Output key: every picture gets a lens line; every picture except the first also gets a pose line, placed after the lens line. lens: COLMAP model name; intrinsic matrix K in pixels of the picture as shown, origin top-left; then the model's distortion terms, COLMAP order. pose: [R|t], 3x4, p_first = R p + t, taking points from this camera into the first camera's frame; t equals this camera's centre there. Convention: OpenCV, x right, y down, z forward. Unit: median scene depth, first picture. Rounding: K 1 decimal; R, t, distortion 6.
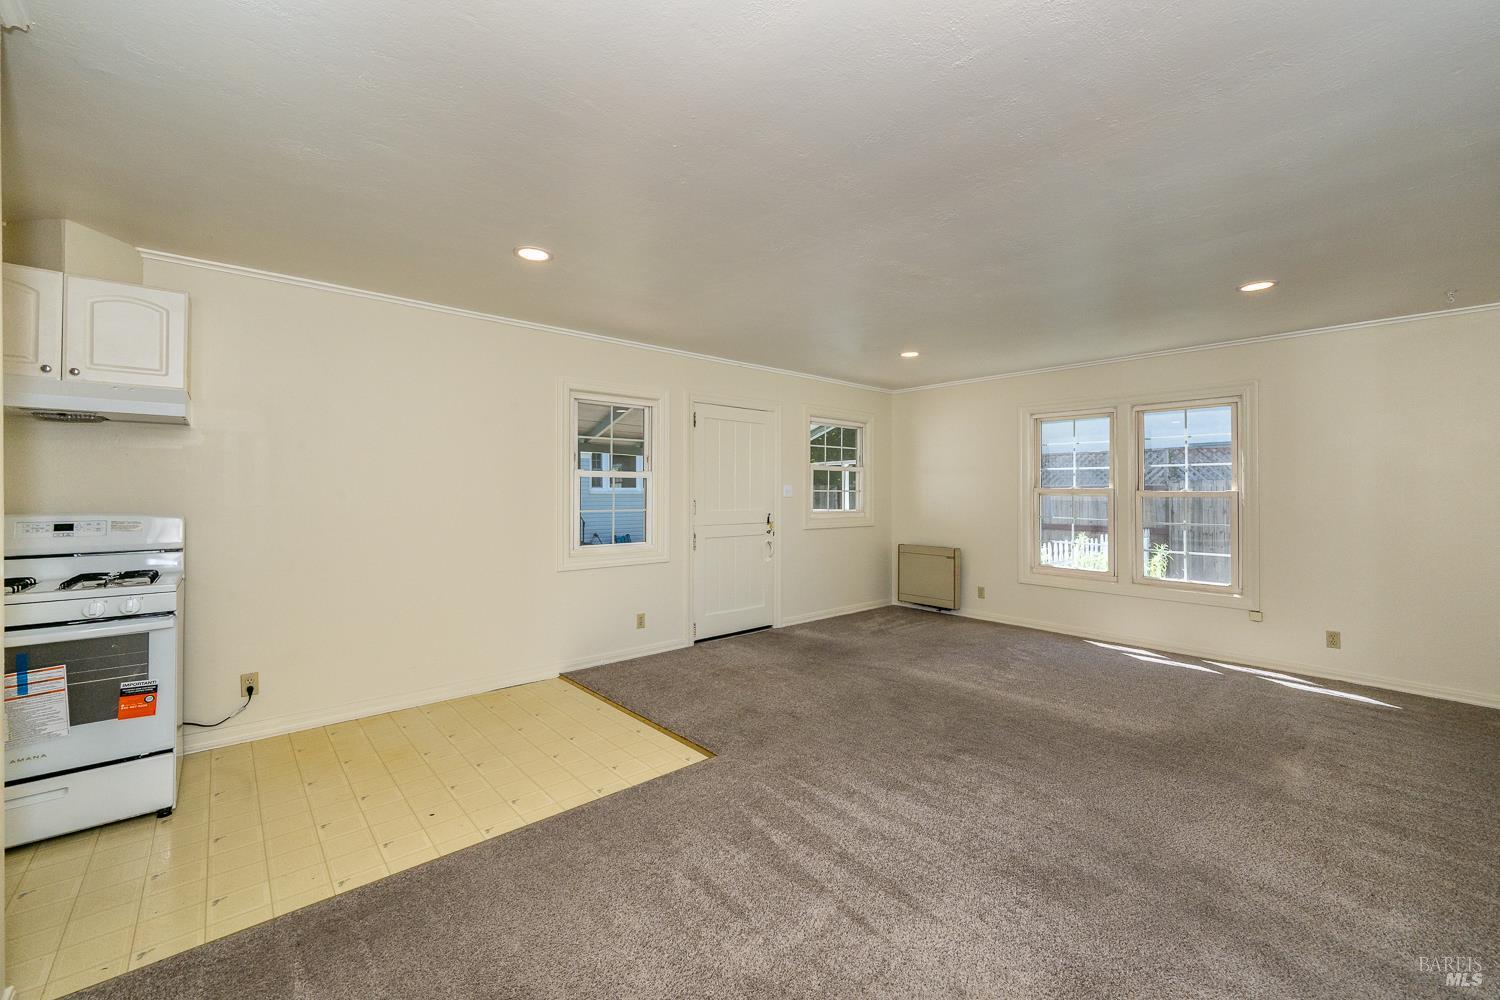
lens RADIAL K [[588.5, 0, 748.2], [0, 588.5, 492.3], [0, 0, 1]] dist [0.000026, -0.000035]
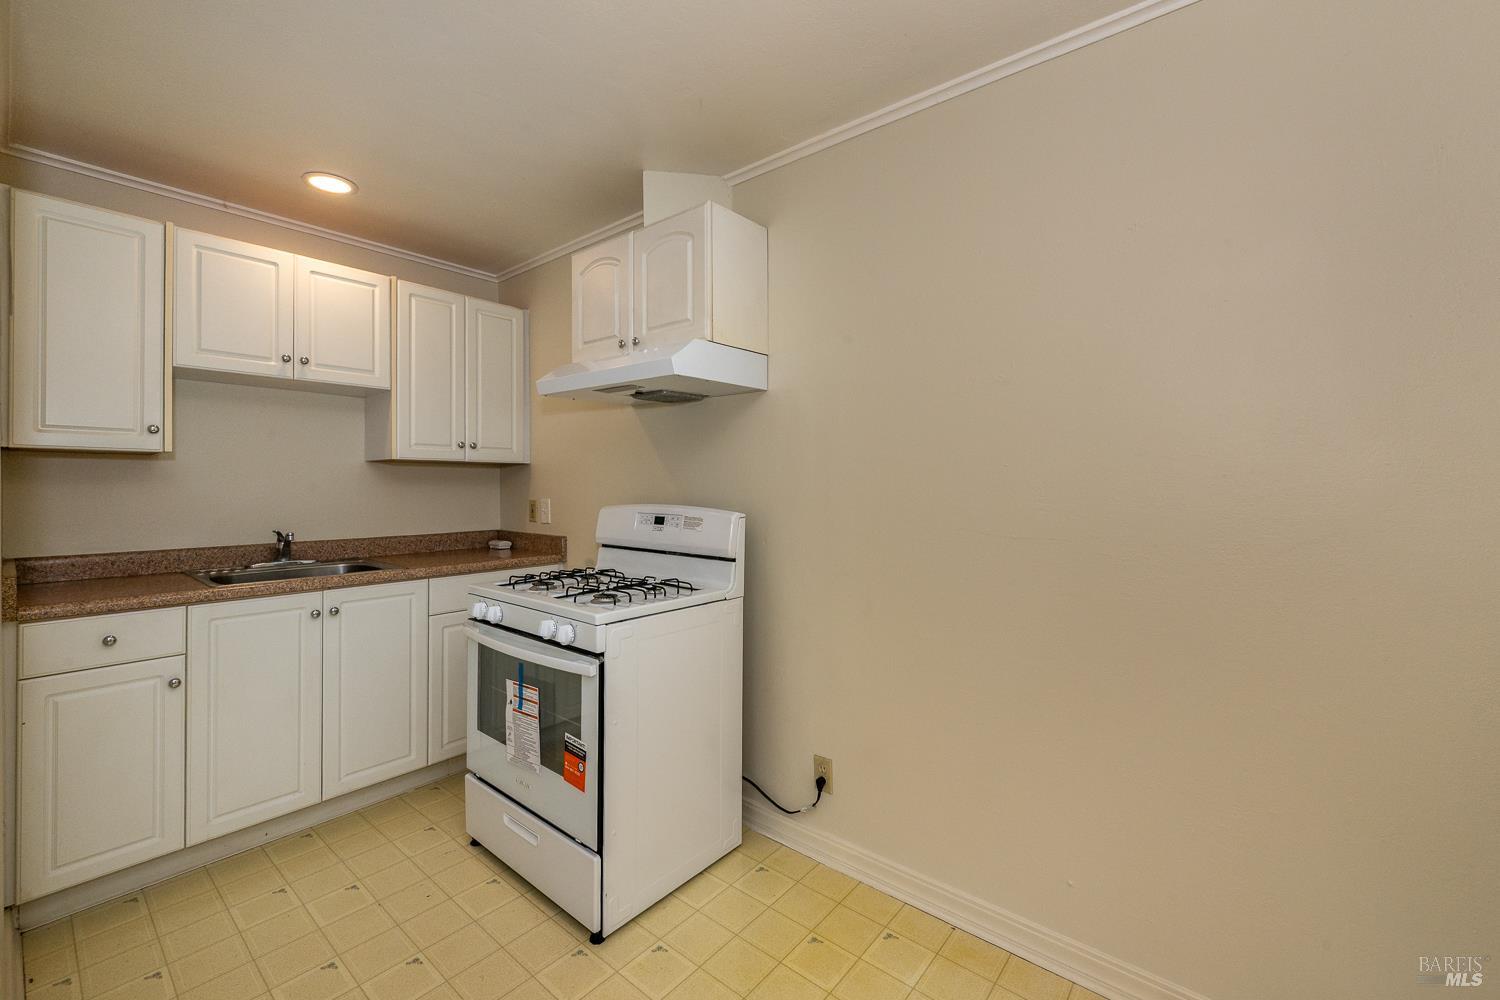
lens RADIAL K [[629.3, 0, 750.5], [0, 629.3, 477.4], [0, 0, 1]] dist [-0.000962, -0.000121]
pose [[0.153250, 0.002674, -0.988184, -0.115473], [0.000050, 0.999996, 0.002714, -0.001162], [0.988187, -0.000466, 0.153249, 0.536676]]
